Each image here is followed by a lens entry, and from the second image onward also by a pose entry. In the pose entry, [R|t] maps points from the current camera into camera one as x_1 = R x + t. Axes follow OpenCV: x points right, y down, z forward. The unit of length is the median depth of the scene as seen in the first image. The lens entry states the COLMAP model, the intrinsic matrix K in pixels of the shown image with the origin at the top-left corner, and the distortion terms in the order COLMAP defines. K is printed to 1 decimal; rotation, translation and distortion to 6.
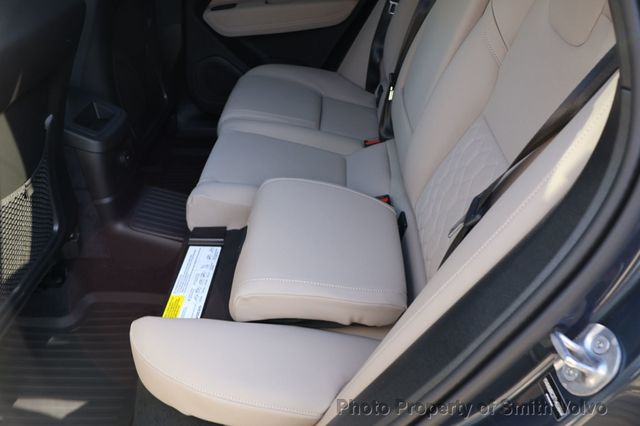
lens RADIAL K [[538.9, 0, 330.6], [0, 538.9, 215.0], [0, 0, 1]] dist [-0.001447, -0.000914]
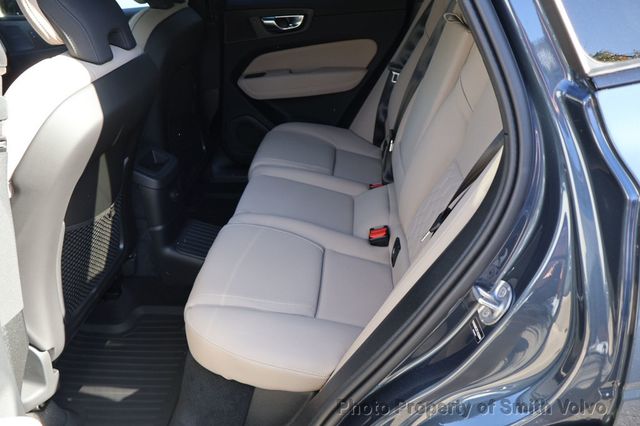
lens RADIAL K [[538.9, 0, 330.6], [0, 538.9, 215.0], [0, 0, 1]] dist [-0.001447, -0.000914]
pose [[0.999470, 0.012289, -0.030150, 0.013779], [-0.015430, 0.994217, -0.106275, 0.065821], [0.028669, 0.106683, 0.993880, -0.213257]]
